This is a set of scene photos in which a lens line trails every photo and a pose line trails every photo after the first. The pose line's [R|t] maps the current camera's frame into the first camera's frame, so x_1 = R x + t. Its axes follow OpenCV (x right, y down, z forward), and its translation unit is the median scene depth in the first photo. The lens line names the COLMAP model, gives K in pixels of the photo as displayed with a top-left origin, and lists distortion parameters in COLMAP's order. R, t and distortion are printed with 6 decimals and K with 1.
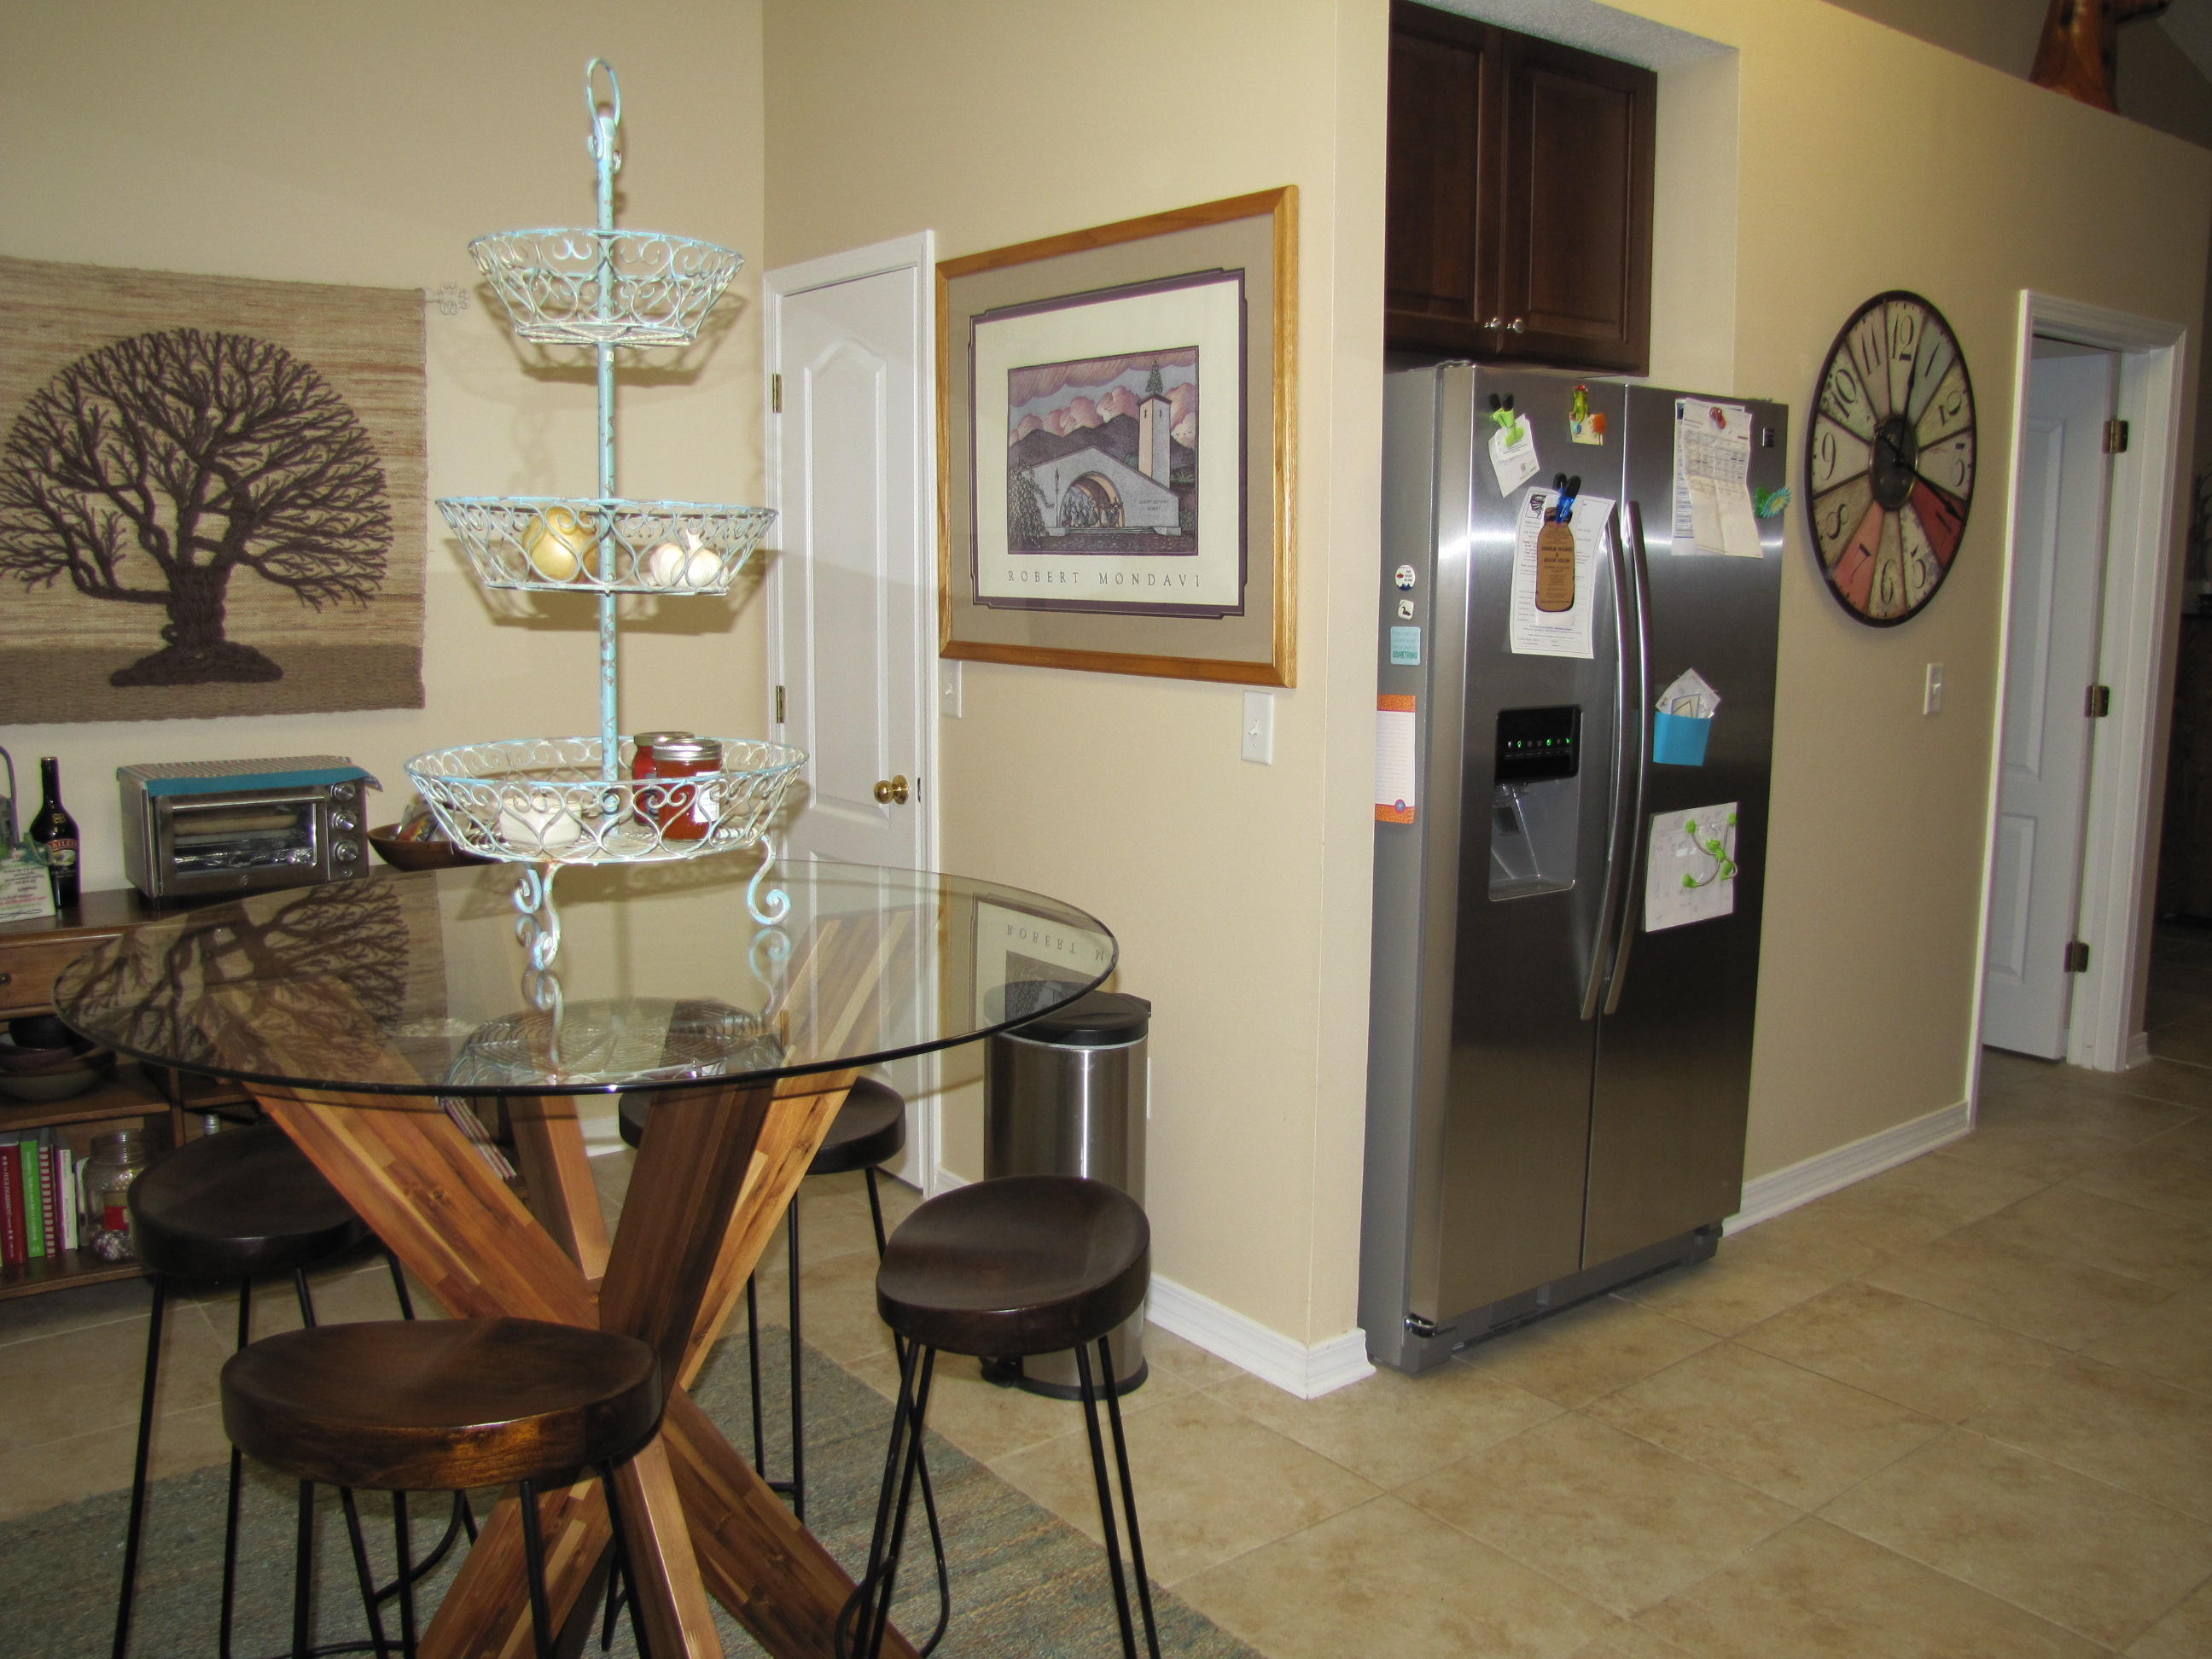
lens RADIAL K [[1833.2, 0, 1107.0], [0, 1833.2, 812.1], [0, 0, 1]] dist [-0.161434, 0.069603]
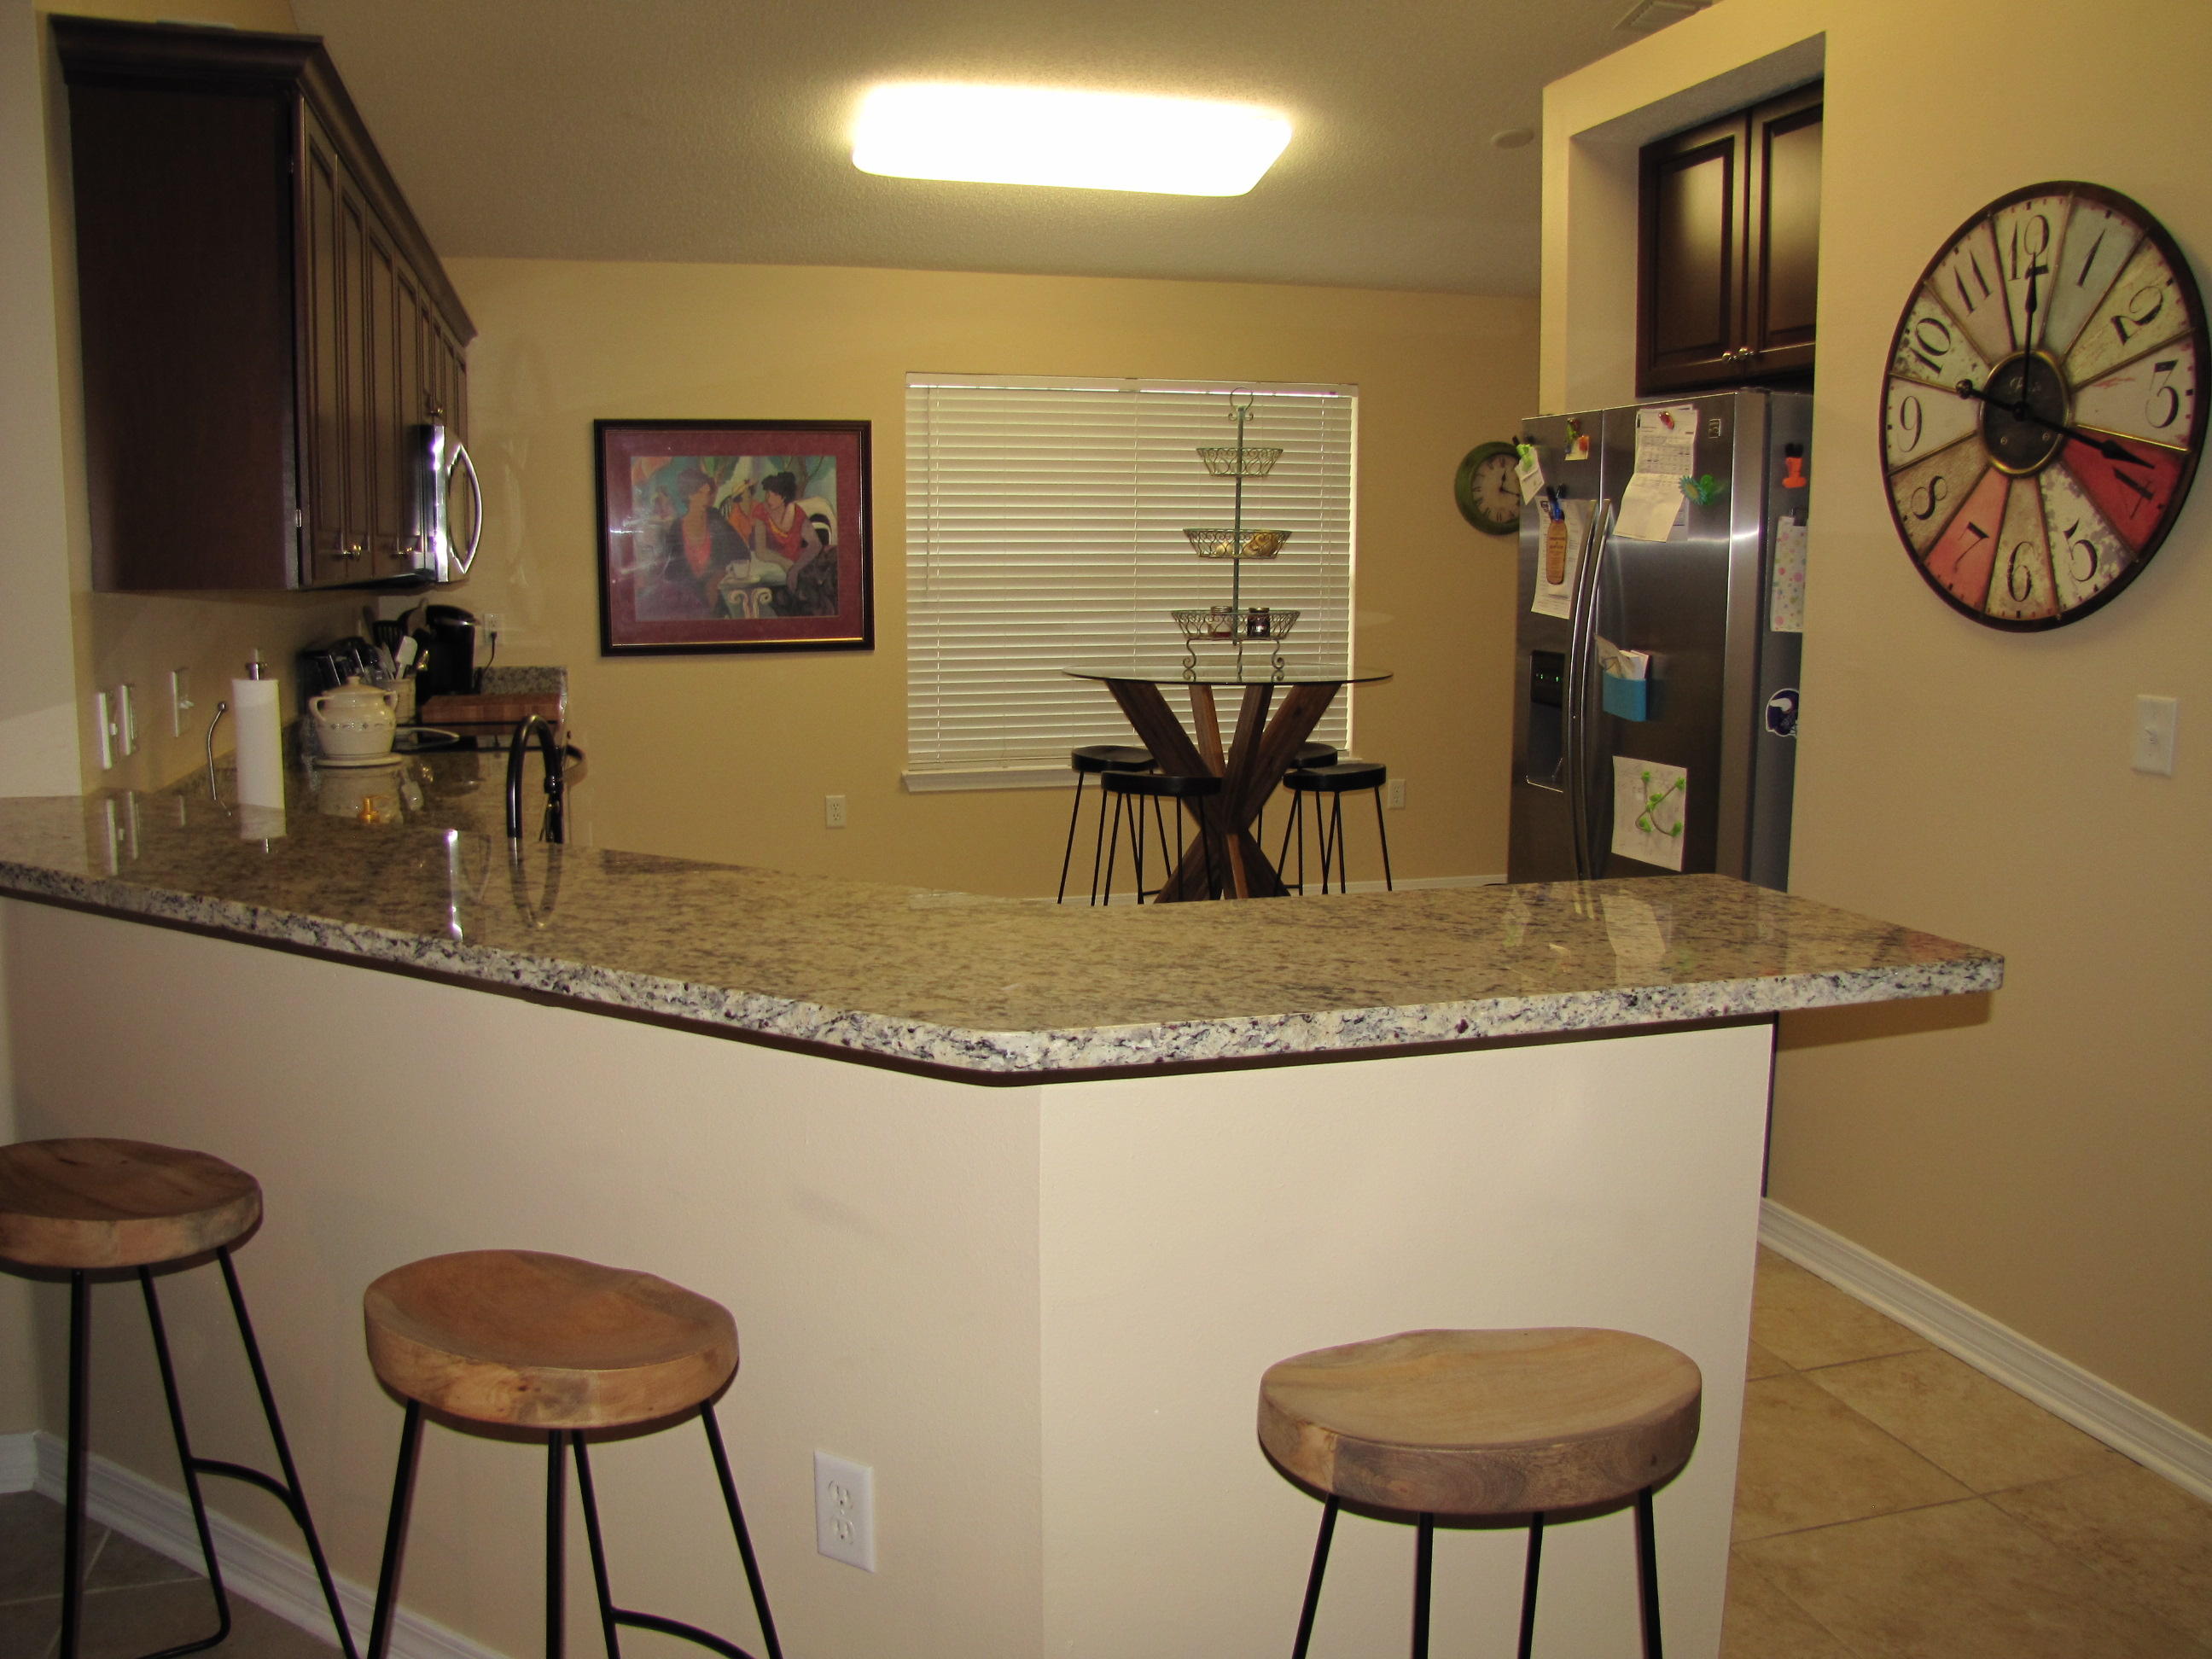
lens RADIAL K [[1833.2, 0, 1110.9], [0, 1833.2, 832.6], [0, 0, 1]] dist [-0.161434, 0.069603]
pose [[-0.369341, 0.131443, -0.919951, 1.333661], [-0.134349, 0.971994, 0.192817, -0.117854], [0.919531, 0.194810, -0.341338, 0.954310]]
